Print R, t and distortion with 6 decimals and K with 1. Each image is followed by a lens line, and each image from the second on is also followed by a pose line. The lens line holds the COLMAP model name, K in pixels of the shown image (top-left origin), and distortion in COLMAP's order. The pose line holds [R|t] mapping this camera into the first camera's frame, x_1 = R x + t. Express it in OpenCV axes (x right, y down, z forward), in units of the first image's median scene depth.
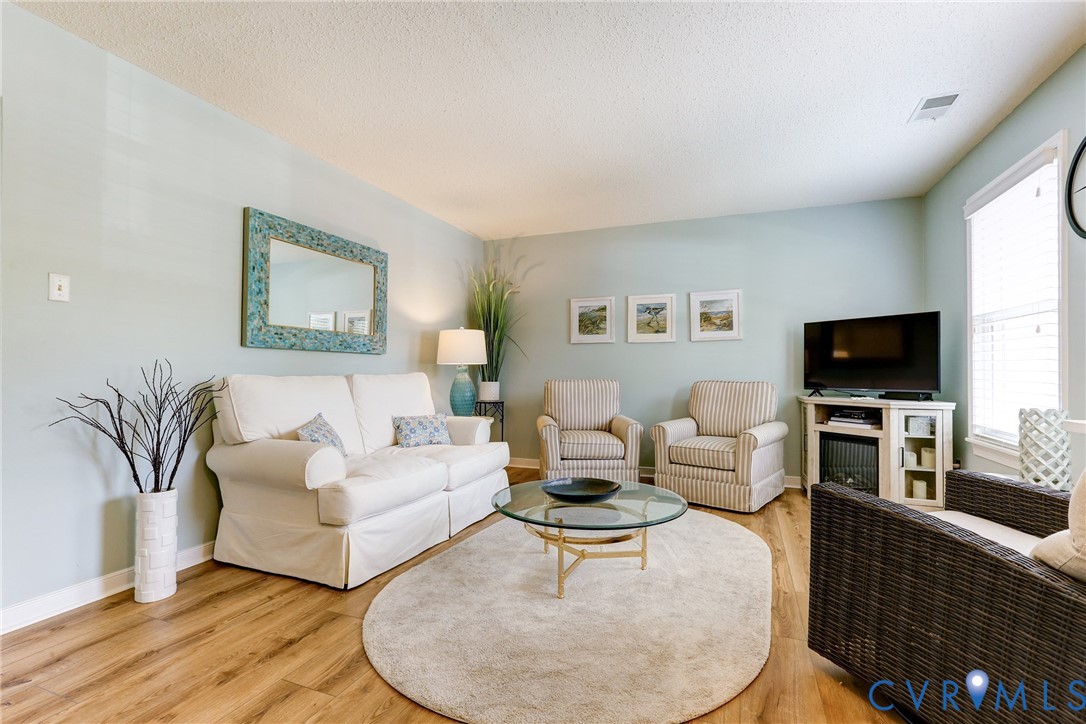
lens RADIAL K [[500.8, 0, 540.9], [0, 500.8, 354.8], [0, 0, 1]] dist [-0.059657, 0.038431]
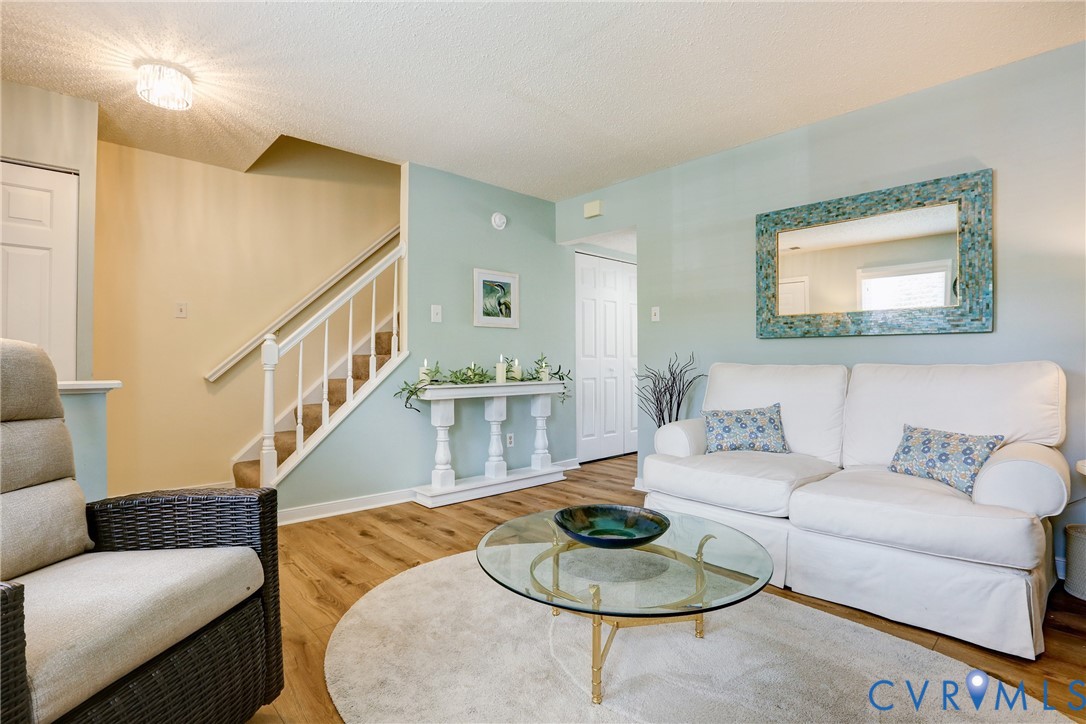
lens RADIAL K [[506.6, 0, 545.7], [0, 506.6, 353.5], [0, 0, 1]] dist [-0.034851, 0.012300]
pose [[-0.413601, -0.012668, -0.910370, 0.620582], [0.030032, 0.999169, -0.027548, 0.033543], [0.909963, -0.038734, -0.412876, 0.969059]]
